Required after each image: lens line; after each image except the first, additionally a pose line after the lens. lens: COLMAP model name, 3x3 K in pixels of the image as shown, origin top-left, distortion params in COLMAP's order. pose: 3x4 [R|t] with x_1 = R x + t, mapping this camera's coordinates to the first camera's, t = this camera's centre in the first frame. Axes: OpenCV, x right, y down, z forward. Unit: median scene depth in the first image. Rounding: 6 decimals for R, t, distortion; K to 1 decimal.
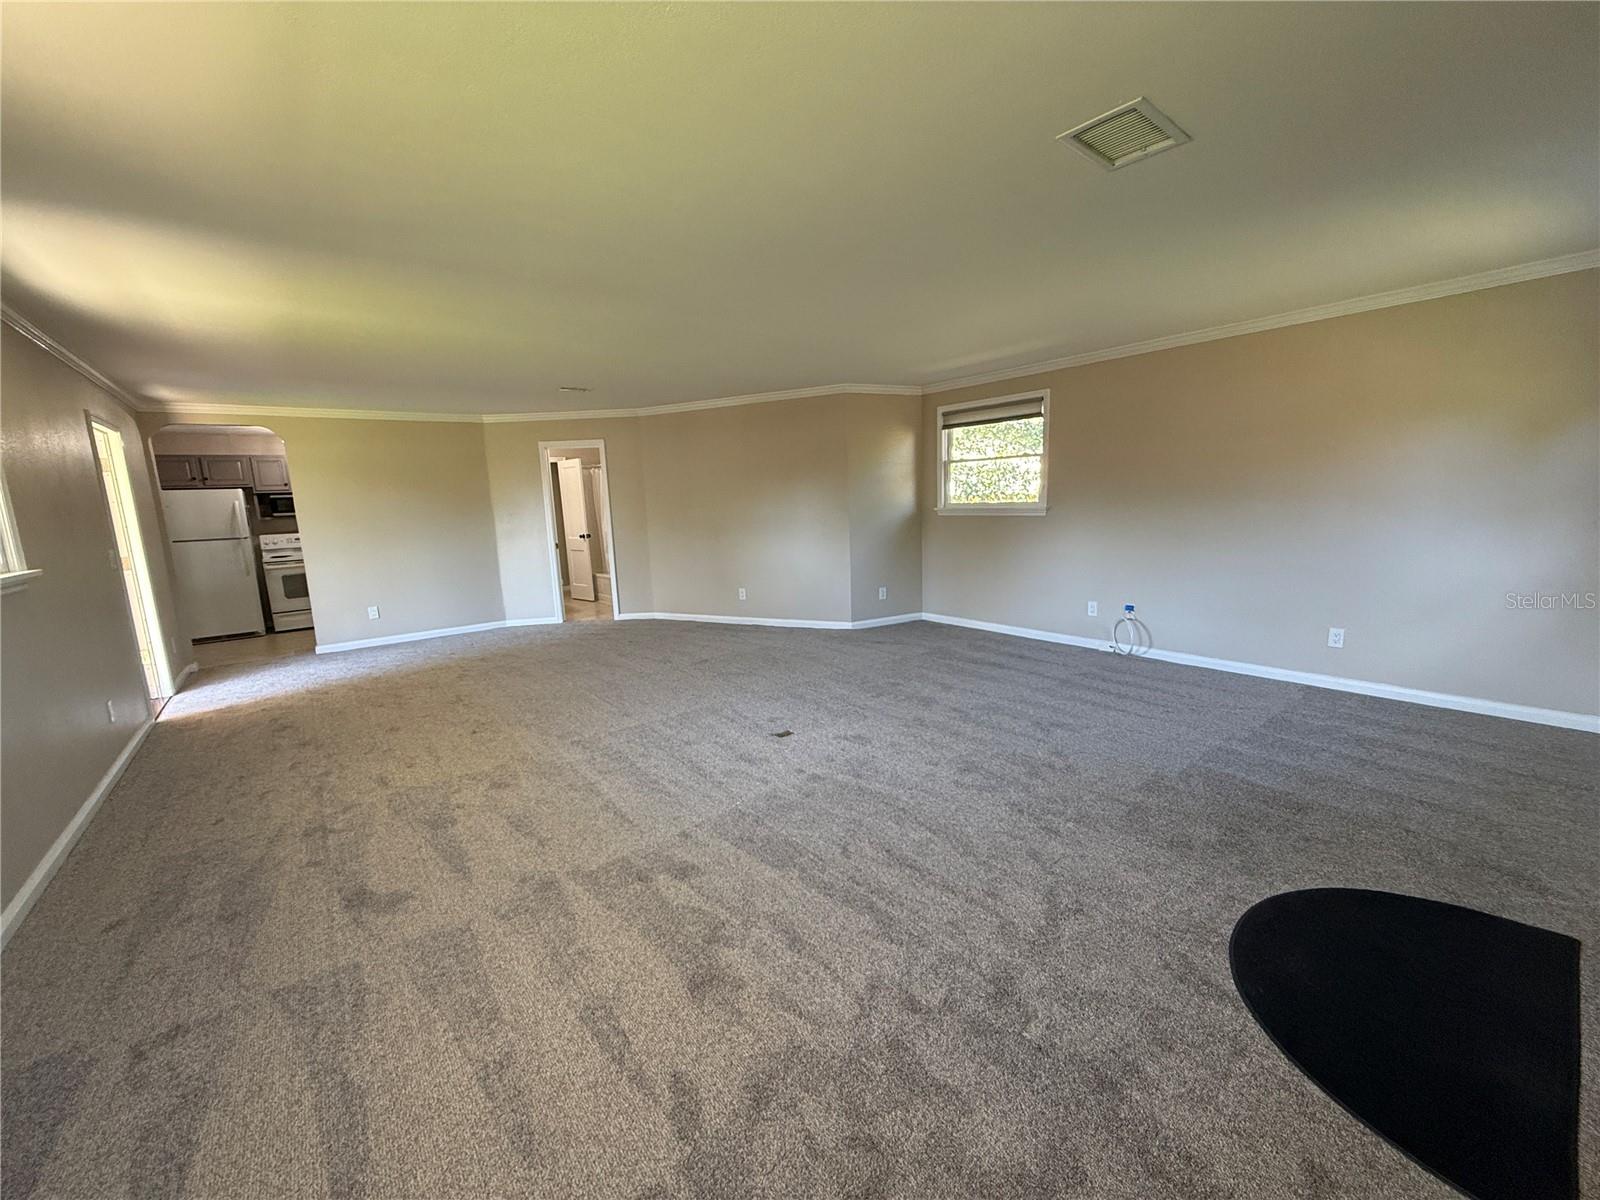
lens RADIAL K [[637.1, 0, 797.0], [0, 637.1, 599.4], [0, 0, 1]] dist [0.000499, 0.000251]
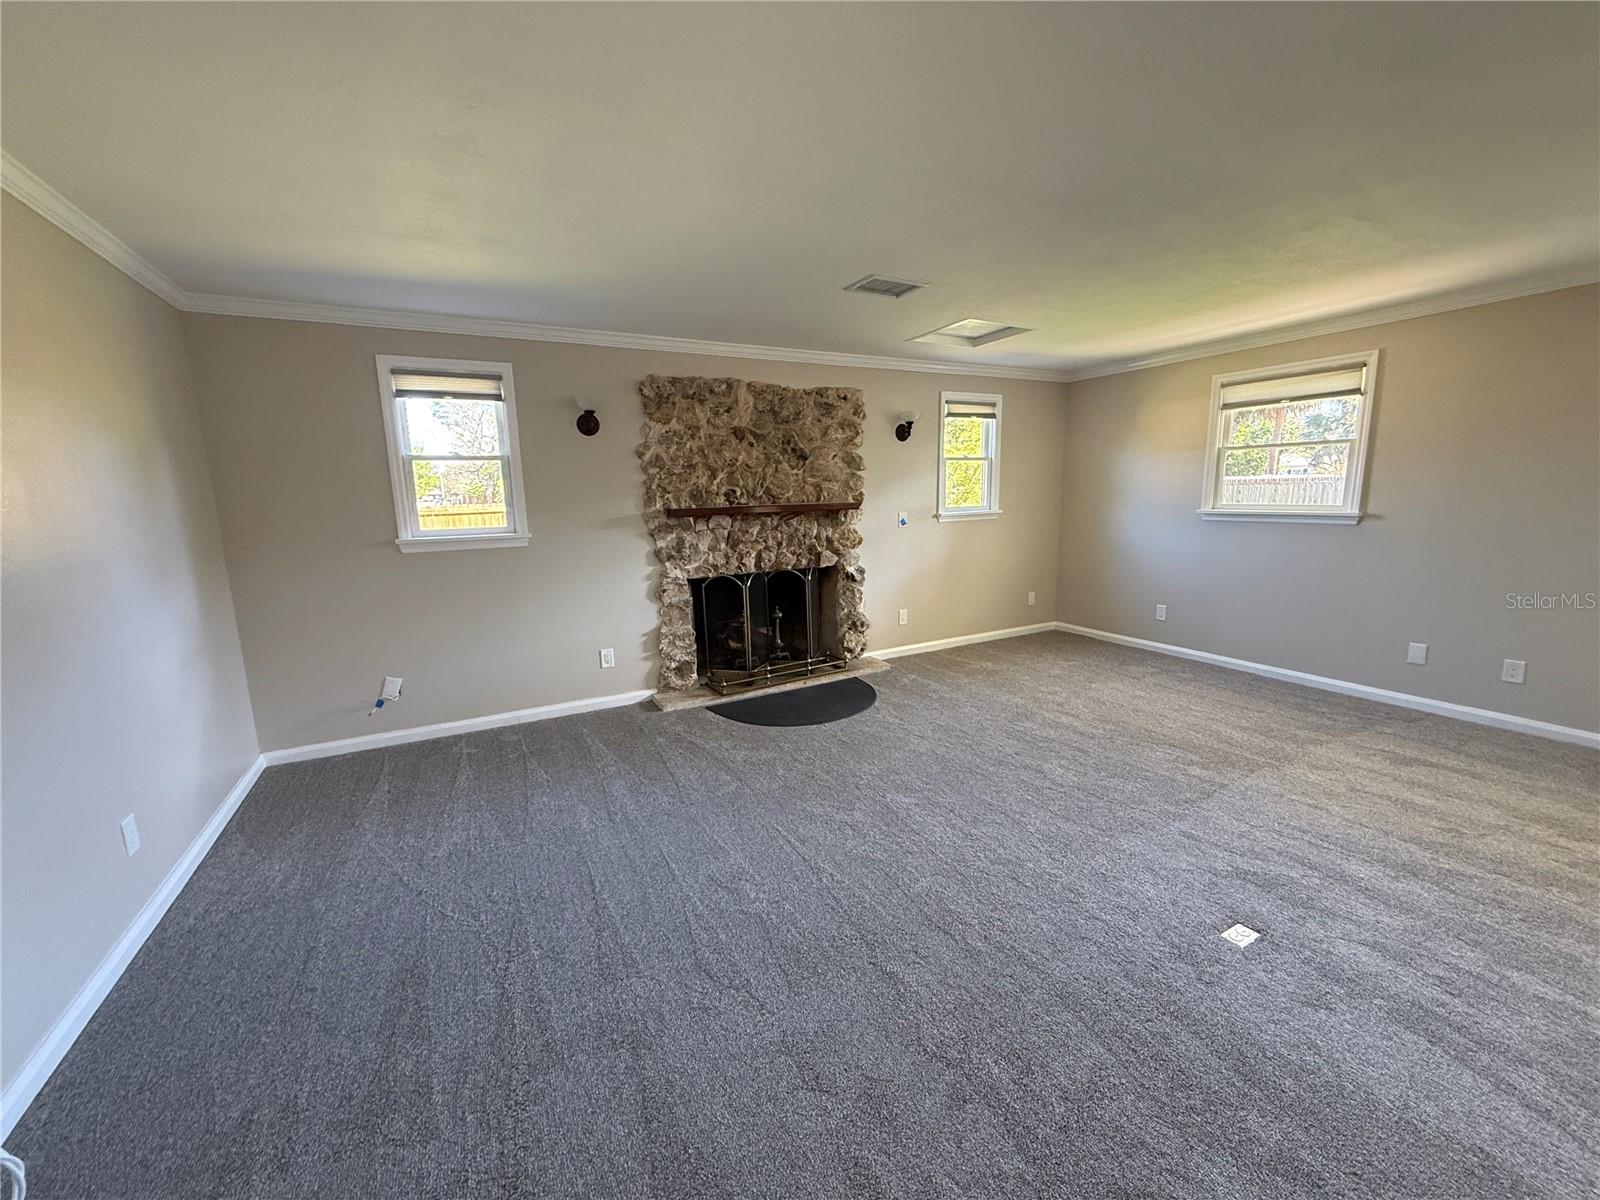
lens RADIAL K [[637.1, 0, 797.0], [0, 637.1, 599.4], [0, 0, 1]] dist [0.000499, 0.000251]
pose [[-0.982816, 0.031625, 0.181858, 0.248144], [0.088697, 0.944930, 0.315025, -0.267835], [-0.161880, 0.325742, -0.931497, 1.536061]]
